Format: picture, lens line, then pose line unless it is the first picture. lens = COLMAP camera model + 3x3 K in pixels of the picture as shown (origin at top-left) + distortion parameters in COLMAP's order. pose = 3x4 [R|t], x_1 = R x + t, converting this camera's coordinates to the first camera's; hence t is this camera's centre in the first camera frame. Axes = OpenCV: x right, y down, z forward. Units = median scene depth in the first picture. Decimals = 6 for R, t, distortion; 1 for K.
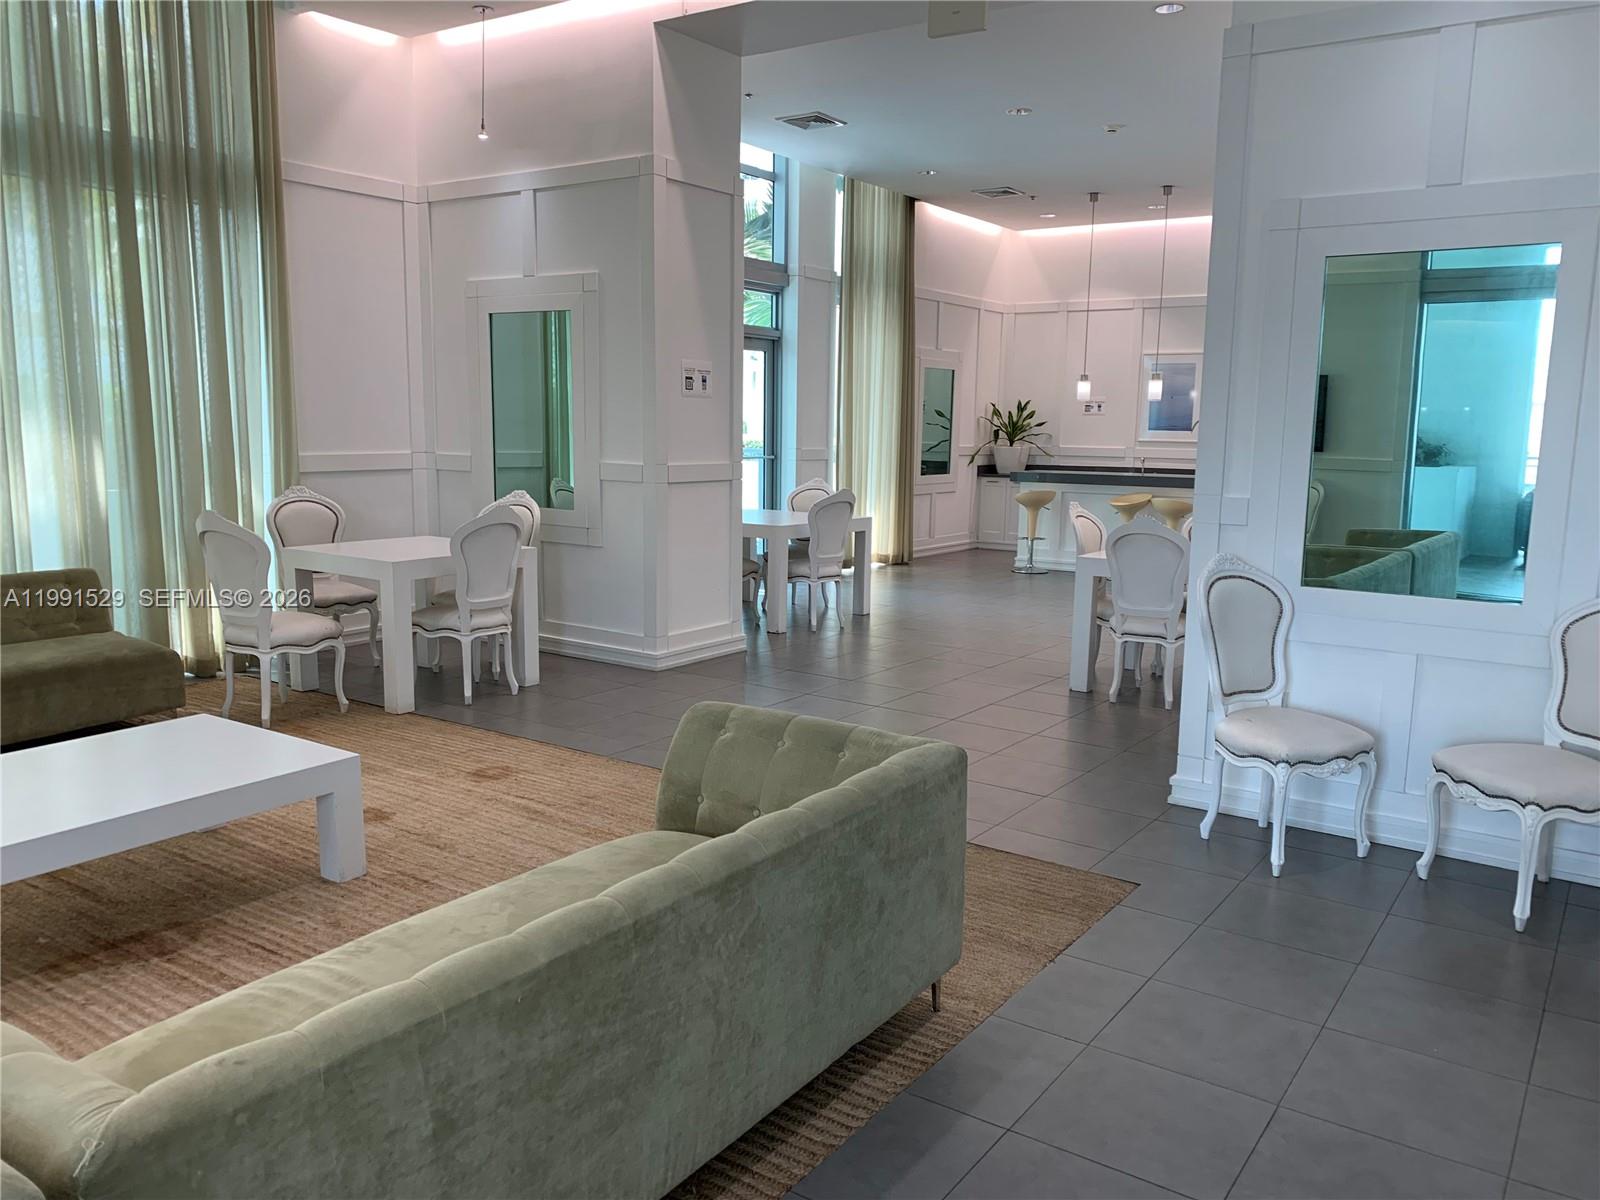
lens RADIAL K [[1229.8, 0, 798.5], [0, 1229.8, 598.4], [0, 0, 1]] dist [0.053753, -0.057886]
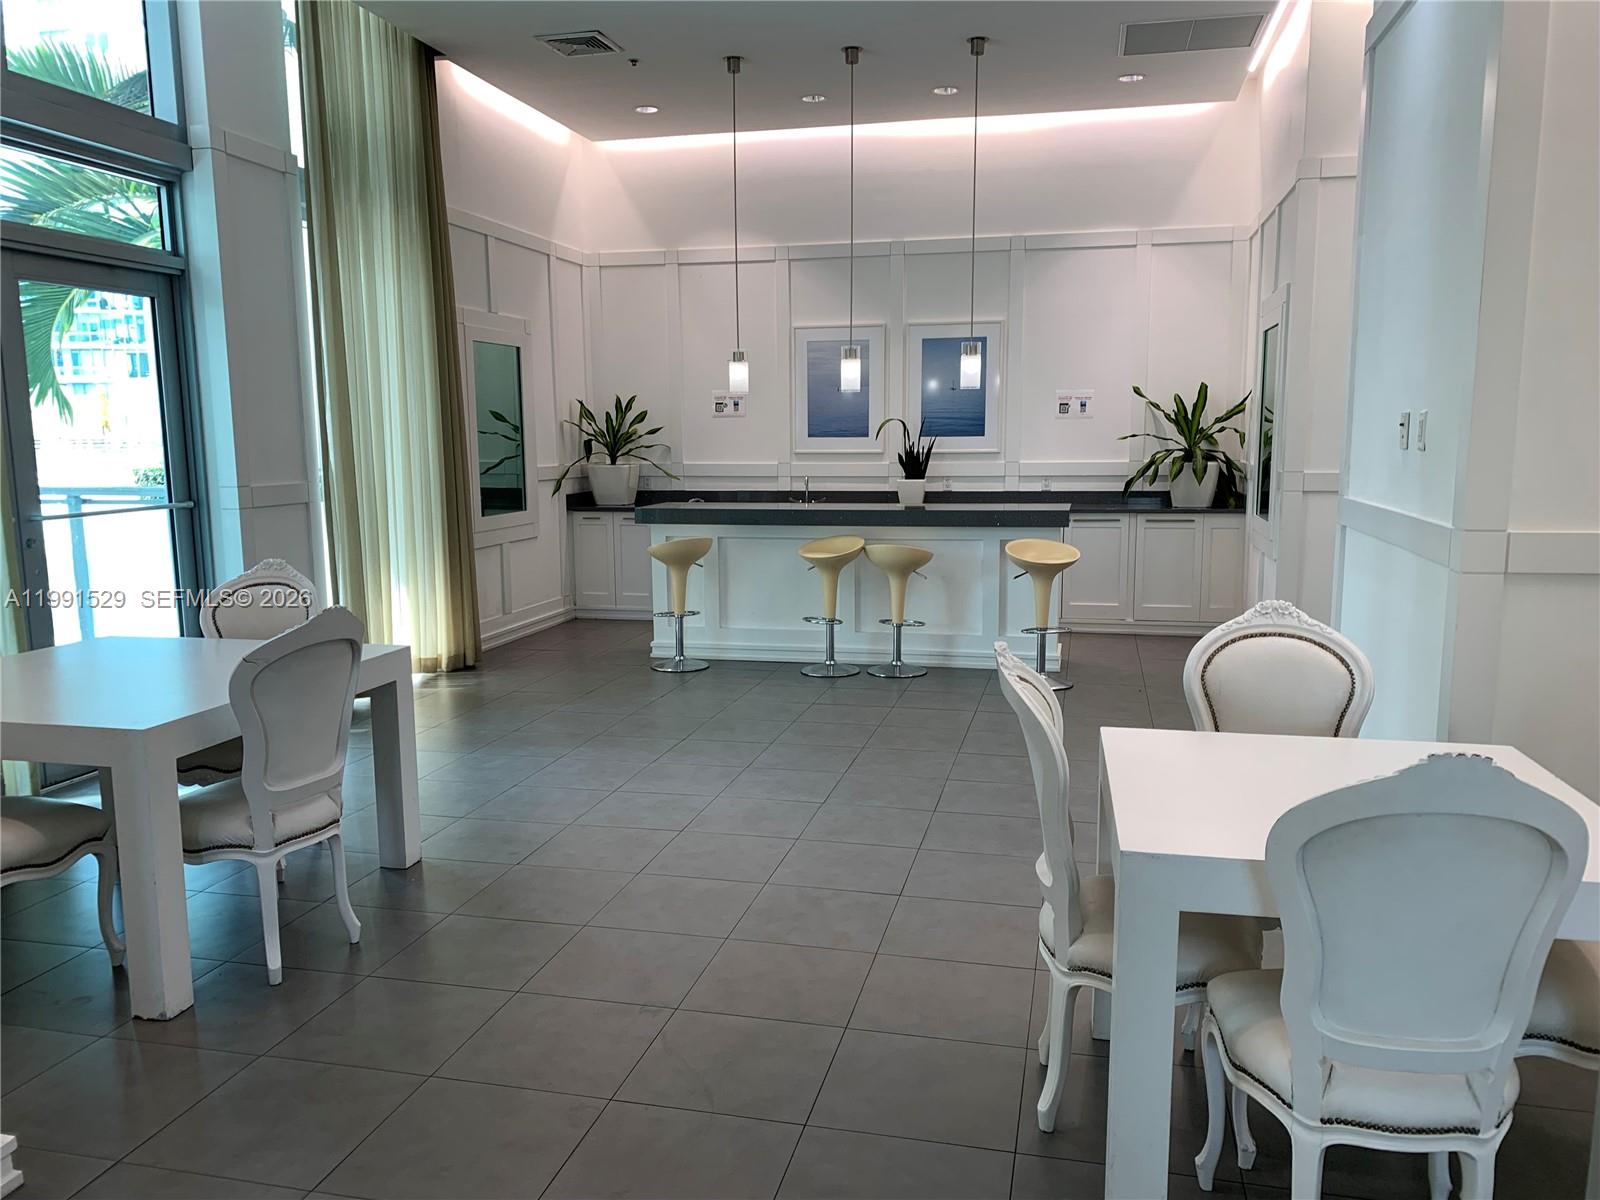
lens RADIAL K [[1229.8, 0, 841.1], [0, 1229.8, 624.1], [0, 0, 1]] dist [0.053753, -0.057886]
pose [[0.919160, -0.080210, 0.385631, 0.021793], [0.074106, 0.996778, 0.030693, -0.052743], [-0.386850, 0.000365, 0.922143, 0.364135]]
